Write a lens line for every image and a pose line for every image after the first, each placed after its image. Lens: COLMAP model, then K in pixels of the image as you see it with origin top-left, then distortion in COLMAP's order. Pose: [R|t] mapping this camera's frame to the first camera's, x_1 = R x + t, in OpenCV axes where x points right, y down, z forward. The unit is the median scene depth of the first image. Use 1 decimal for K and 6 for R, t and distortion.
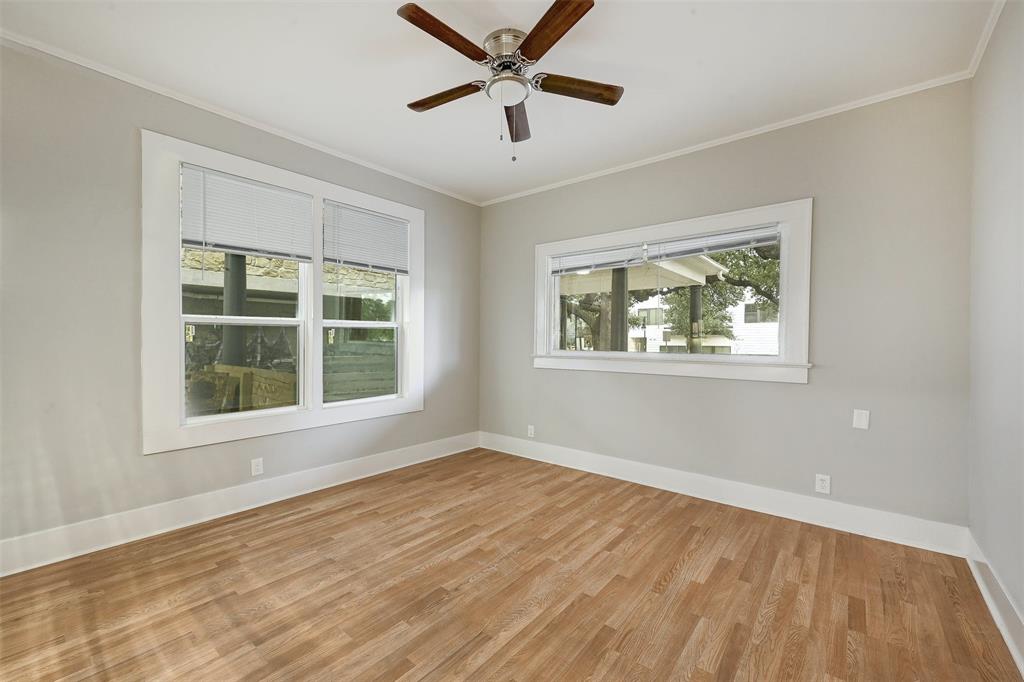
lens RADIAL K [[413.8, 0, 518.6], [0, 413.8, 344.2], [0, 0, 1]] dist [-0.000156, 0.000108]
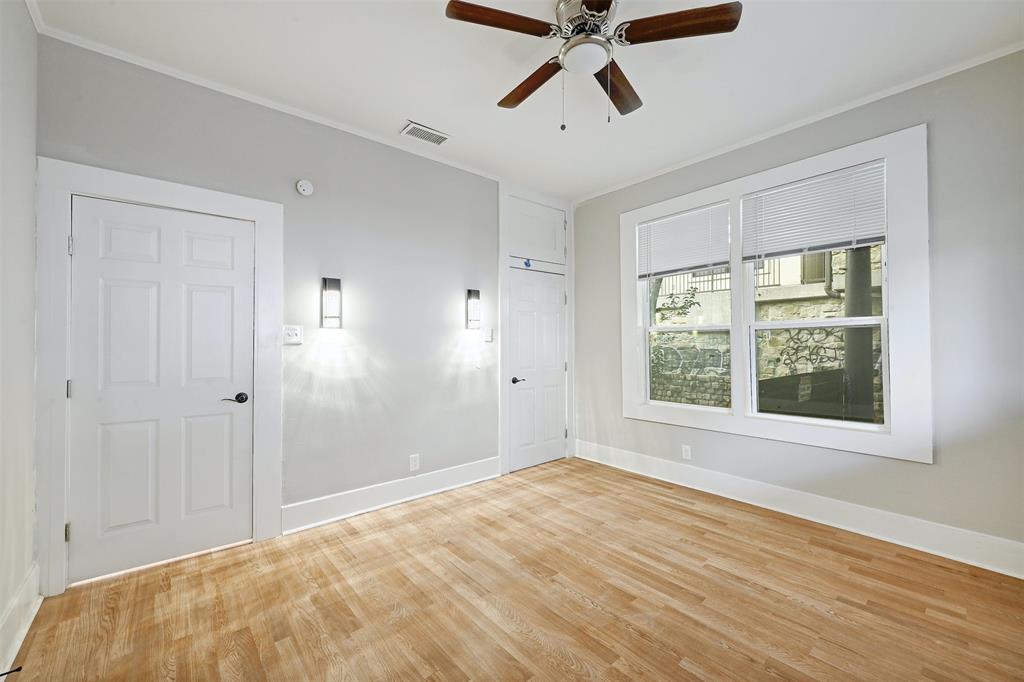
lens RADIAL K [[413.8, 0, 519.6], [0, 413.8, 338.9], [0, 0, 1]] dist [-0.000156, 0.000108]
pose [[-0.169889, -0.014178, -0.985361, 0.745891], [-0.005780, 0.999894, -0.013391, -0.008757], [0.985446, 0.003420, -0.169953, 0.891517]]
